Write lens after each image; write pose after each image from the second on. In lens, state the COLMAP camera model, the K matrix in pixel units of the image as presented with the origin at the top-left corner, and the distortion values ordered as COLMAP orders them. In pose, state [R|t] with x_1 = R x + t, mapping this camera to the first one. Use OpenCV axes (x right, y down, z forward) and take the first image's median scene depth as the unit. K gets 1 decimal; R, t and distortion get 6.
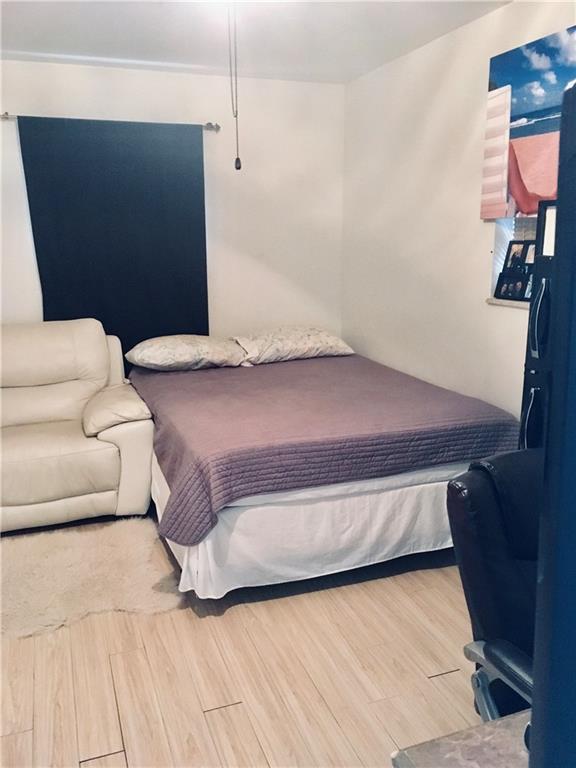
lens RADIAL K [[654.1, 0, 288.0], [0, 654.1, 384.0], [0, 0, 1]] dist [0.089814, -0.129780]
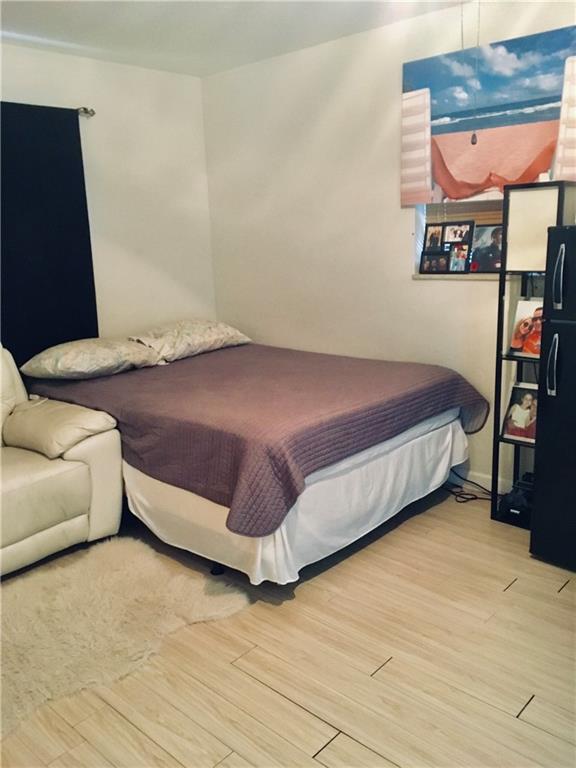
lens RADIAL K [[654.1, 0, 288.0], [0, 654.1, 384.0], [0, 0, 1]] dist [0.089814, -0.129780]
pose [[0.887382, -0.130446, 0.442197, -0.451373], [0.132376, 0.990841, 0.026647, -0.000469], [-0.441623, 0.034891, 0.896522, 0.082356]]
